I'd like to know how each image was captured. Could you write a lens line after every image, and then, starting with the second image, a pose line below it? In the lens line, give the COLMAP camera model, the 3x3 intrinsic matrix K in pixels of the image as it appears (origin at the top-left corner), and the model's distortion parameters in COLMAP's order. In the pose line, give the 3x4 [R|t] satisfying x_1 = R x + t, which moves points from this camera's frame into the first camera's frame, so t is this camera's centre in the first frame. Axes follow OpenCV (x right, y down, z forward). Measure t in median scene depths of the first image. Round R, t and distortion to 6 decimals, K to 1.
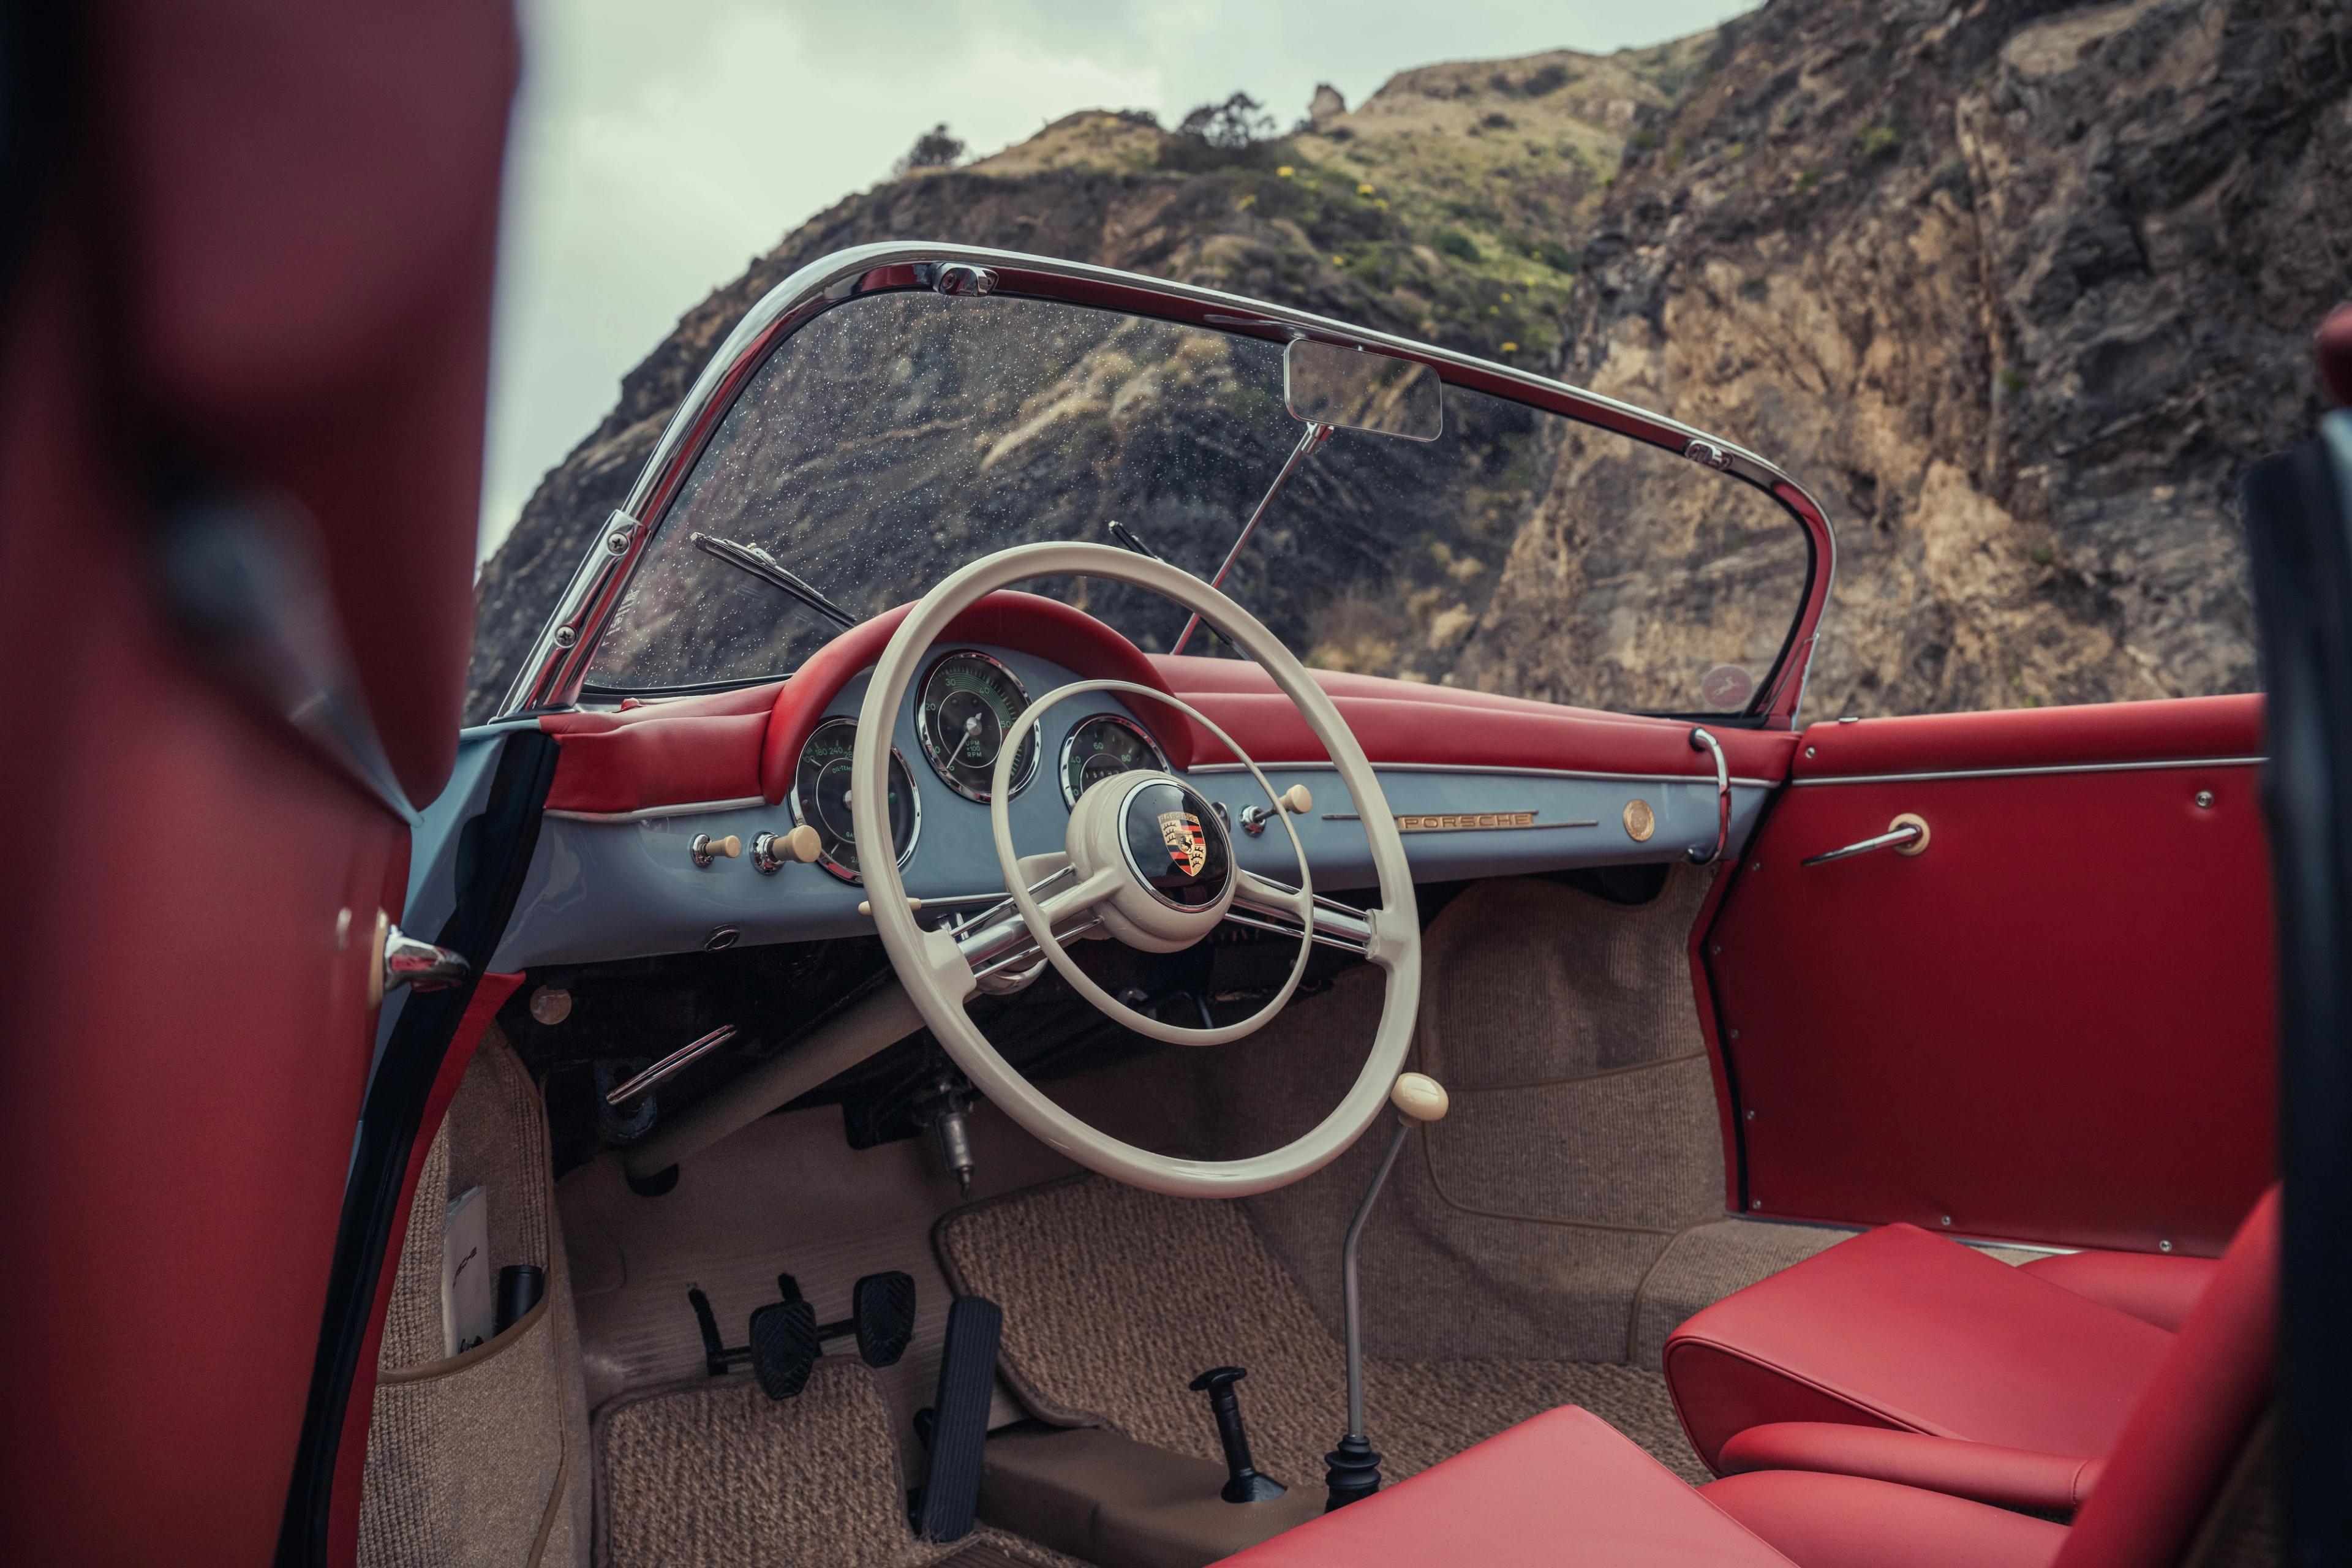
lens RADIAL K [[1733.9, 0, 1115.2], [0, 1733.9, 779.9], [0, 0, 1]] dist [-0.032299, -0.003219]
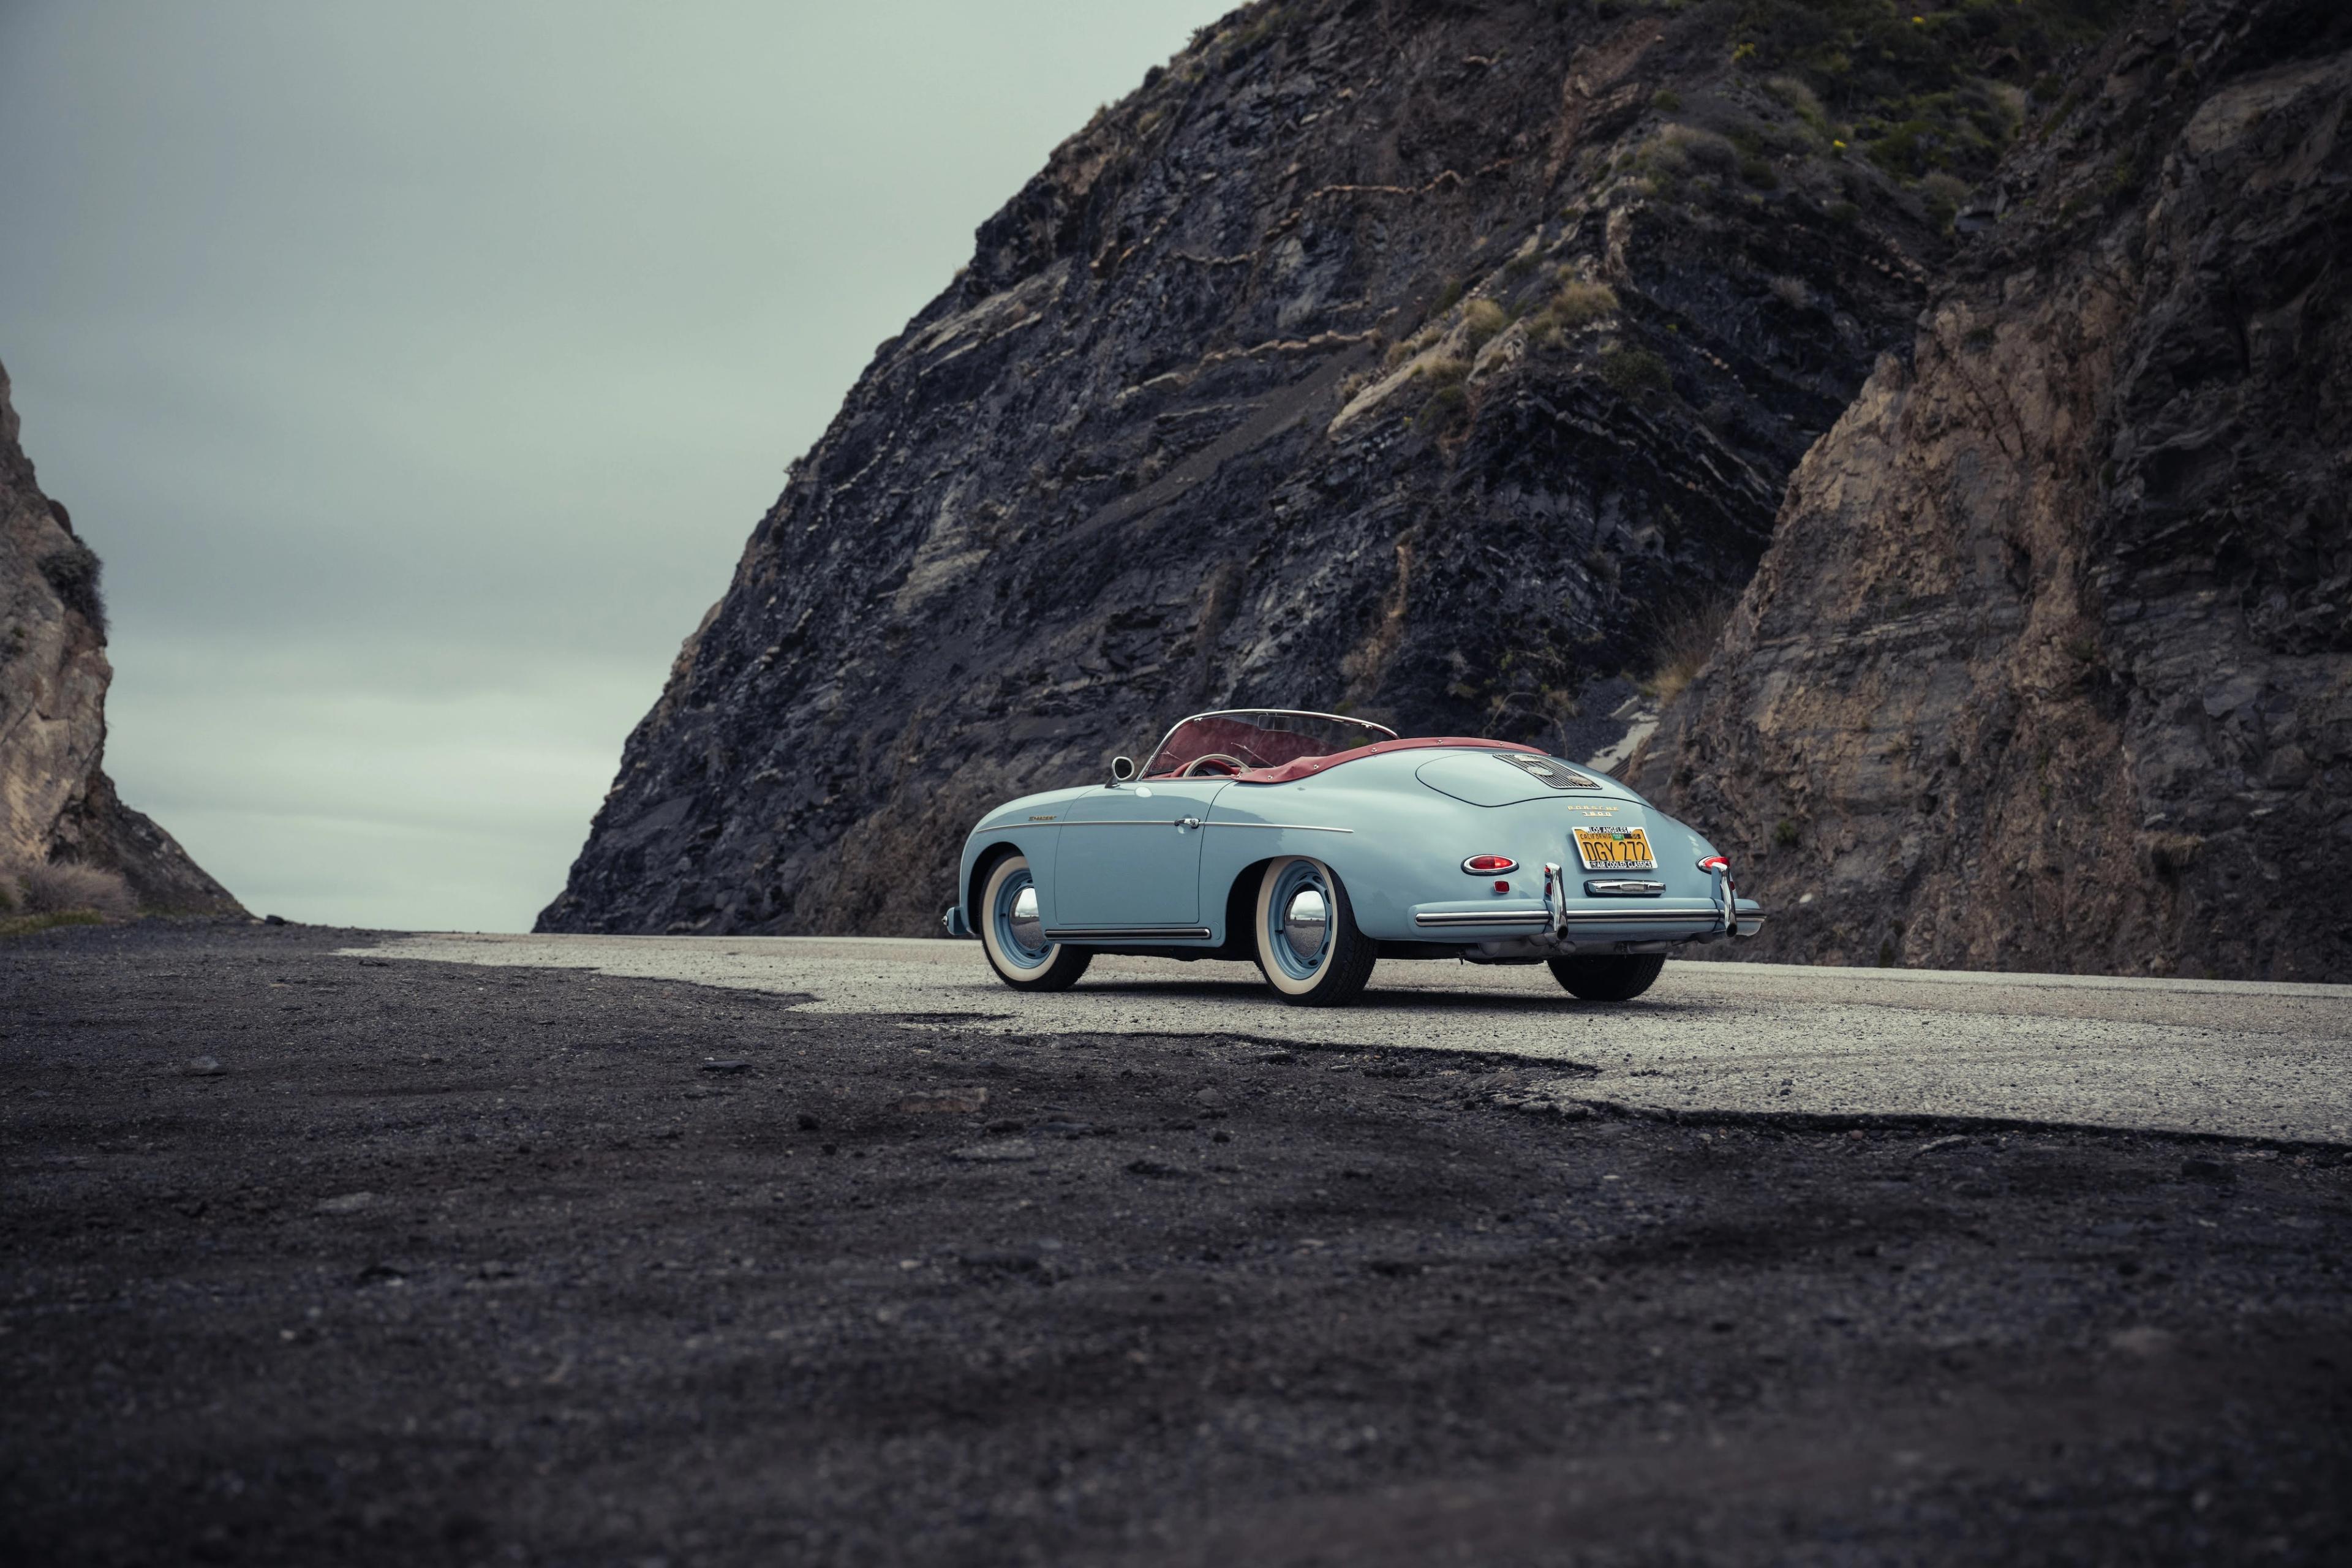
lens RADIAL K [[2850.3, 0, 1176.0], [0, 2850.3, 784.0], [0, 0, 1]] dist [0.087441, 0.050706]
pose [[0.973625, 0.044906, -0.223691, 0.363002], [-0.044564, 0.998985, 0.006577, -0.033479], [0.223759, 0.003565, 0.974638, -0.783552]]
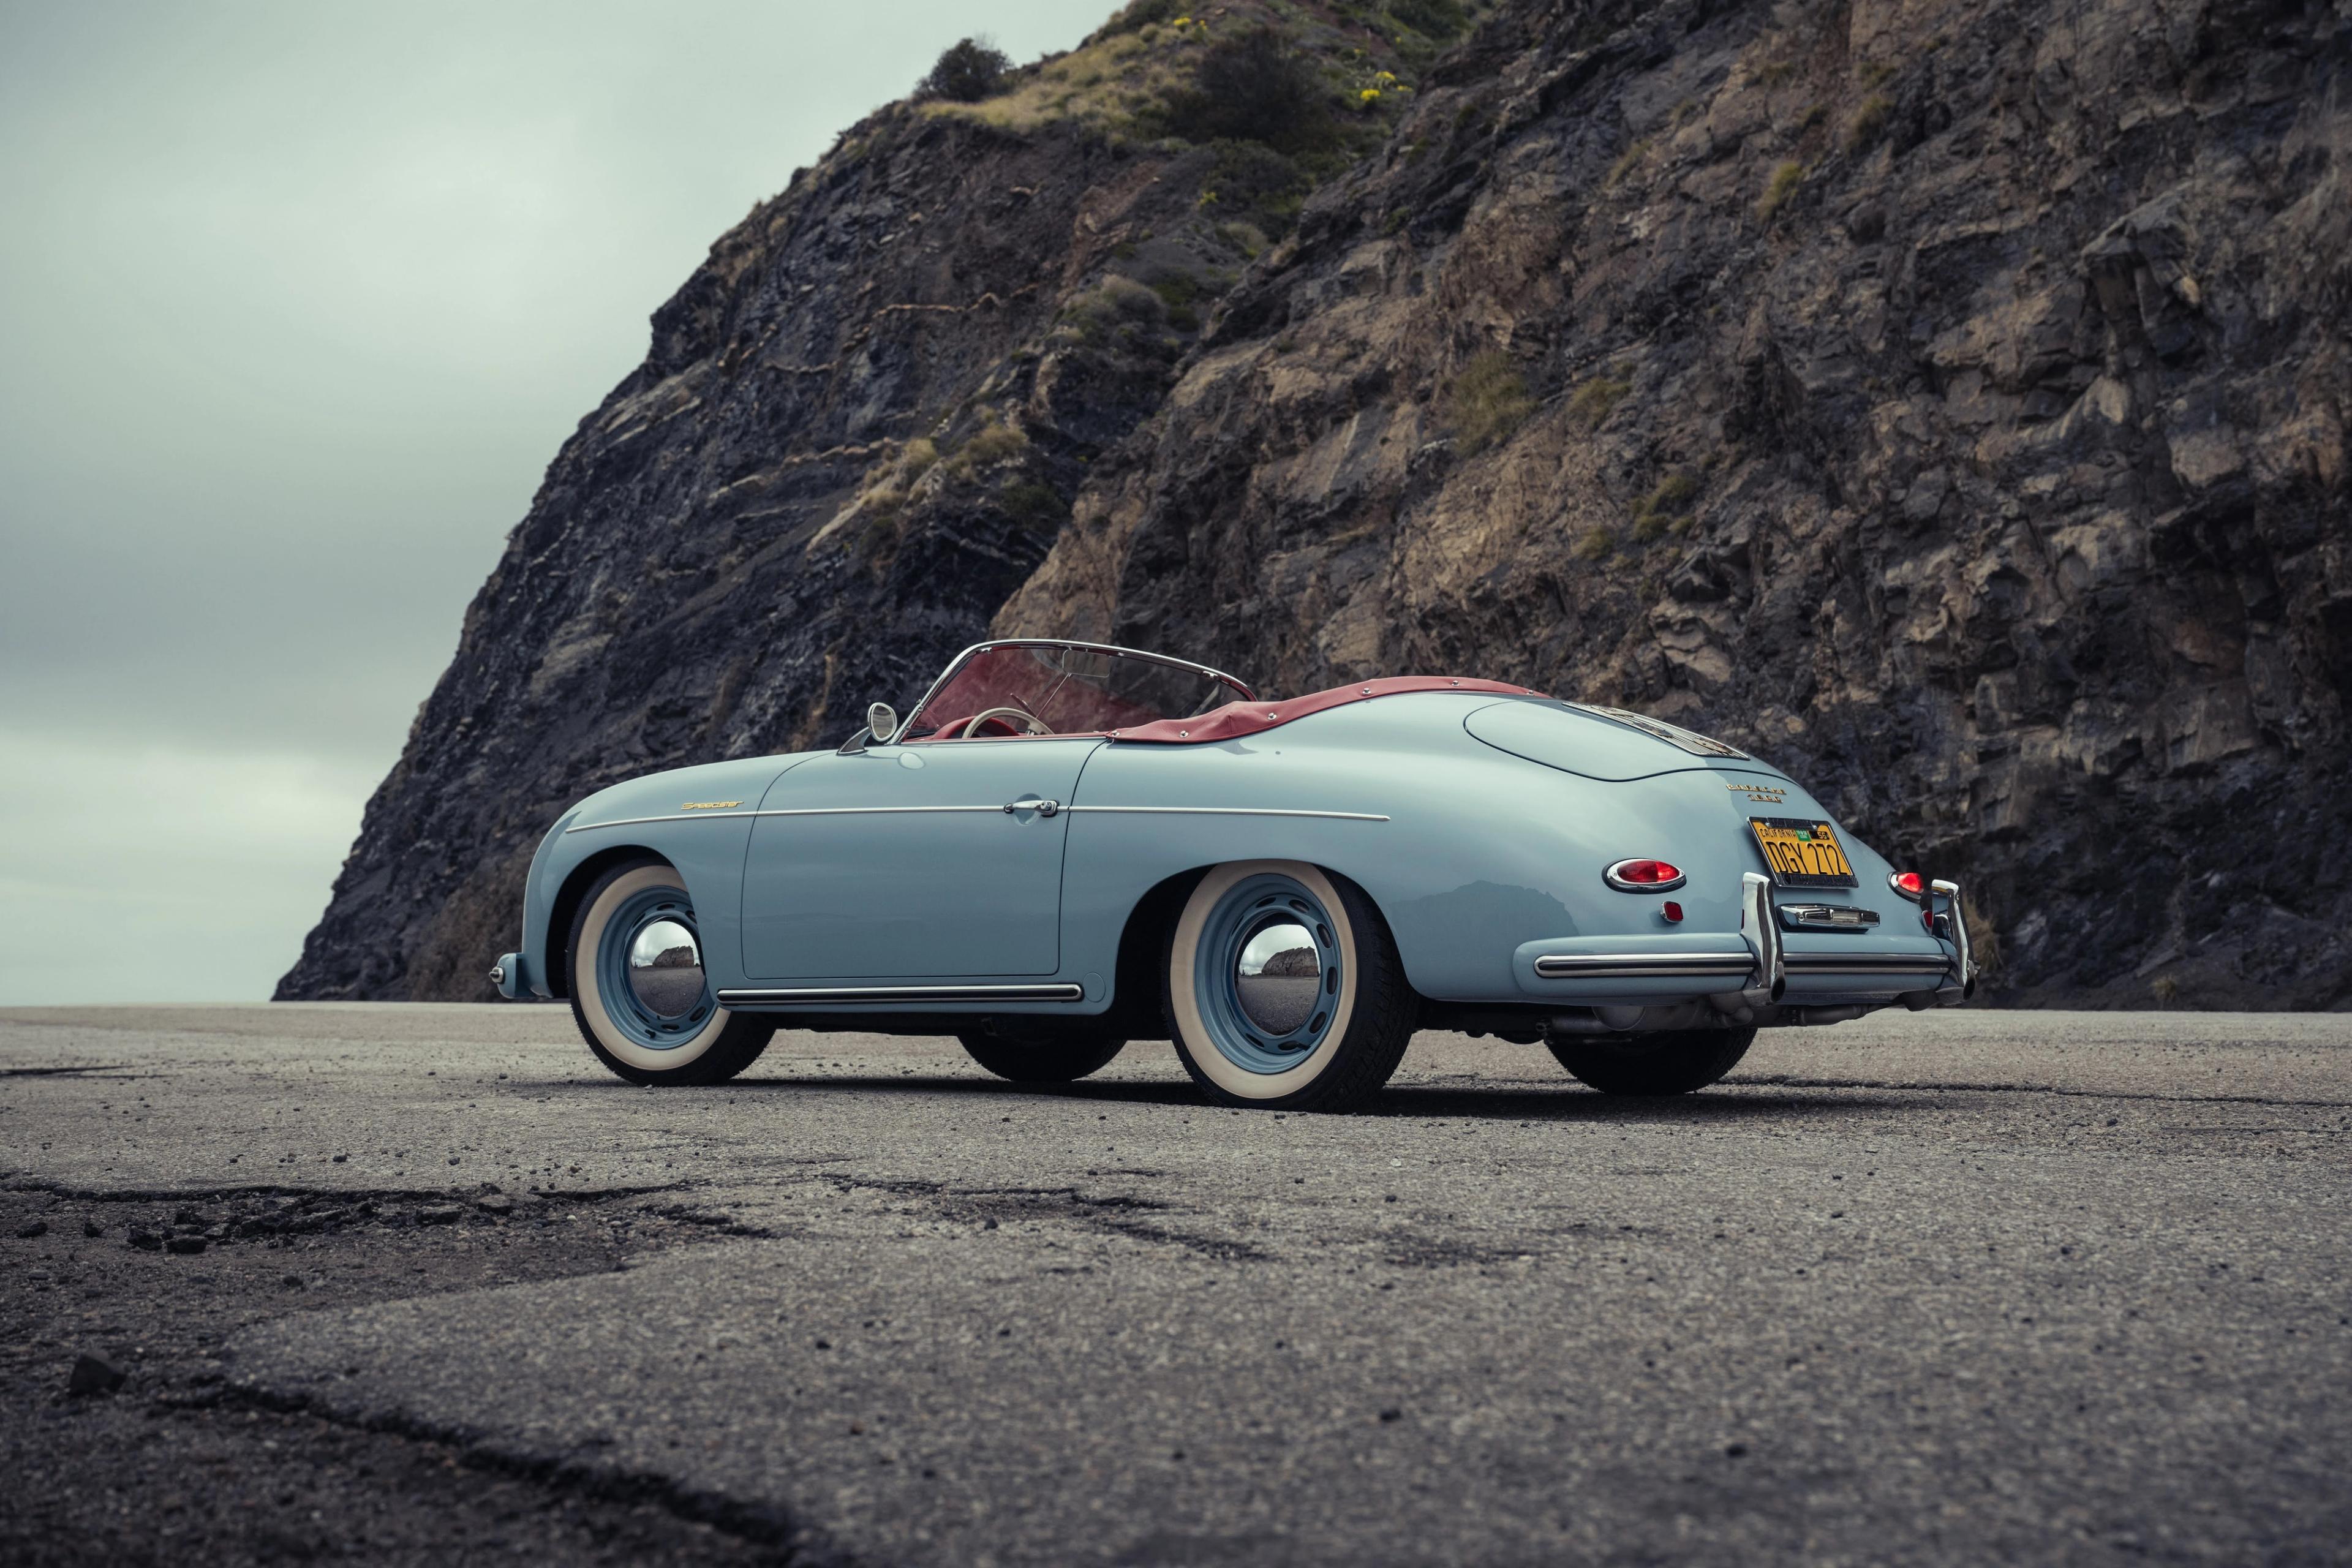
lens RADIAL K [[3137.2, 0, 1183.2], [0, 3137.2, 710.1], [0, 0, 1]] dist [0.052219, 0.201597]
pose [[0.979339, 0.009258, -0.202011, 1.065900], [-0.014812, 0.999552, -0.026001, -0.100556], [0.201680, 0.028456, 0.979038, -1.504248]]
